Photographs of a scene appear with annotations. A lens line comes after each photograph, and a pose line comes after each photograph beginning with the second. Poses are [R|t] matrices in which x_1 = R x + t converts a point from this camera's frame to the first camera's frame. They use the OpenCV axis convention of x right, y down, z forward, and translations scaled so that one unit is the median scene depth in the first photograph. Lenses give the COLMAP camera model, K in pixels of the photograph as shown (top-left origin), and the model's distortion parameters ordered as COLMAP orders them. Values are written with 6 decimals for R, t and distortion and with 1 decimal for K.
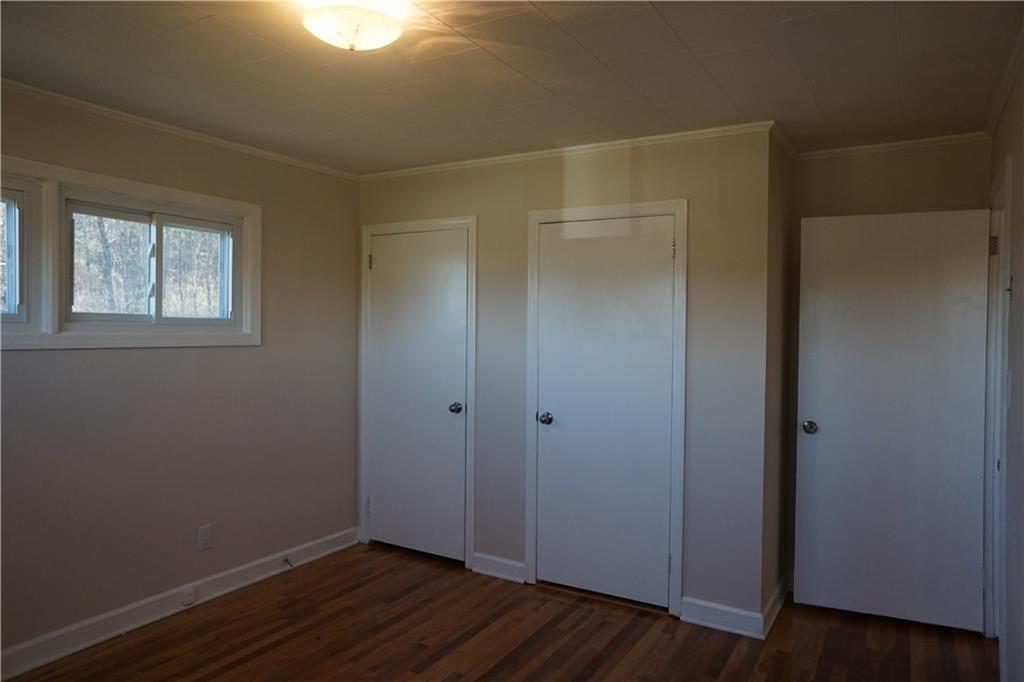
lens RADIAL K [[694.0, 0, 509.3], [0, 694.0, 340.2], [0, 0, 1]] dist [-0.068702, 0.088479]
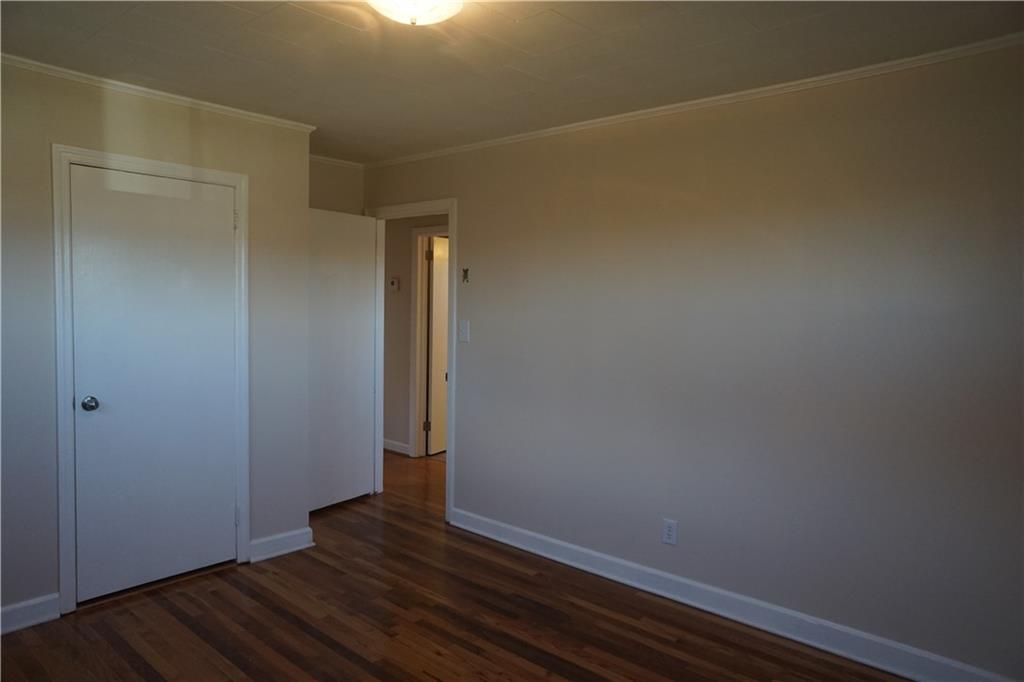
lens RADIAL K [[694.0, 0, 506.8], [0, 694.0, 339.7], [0, 0, 1]] dist [-0.068702, 0.088479]
pose [[0.183260, -0.065326, 0.980892, -0.710611], [-0.000410, 0.997784, 0.066528, -0.020263], [-0.983064, -0.012594, 0.182827, 0.393486]]
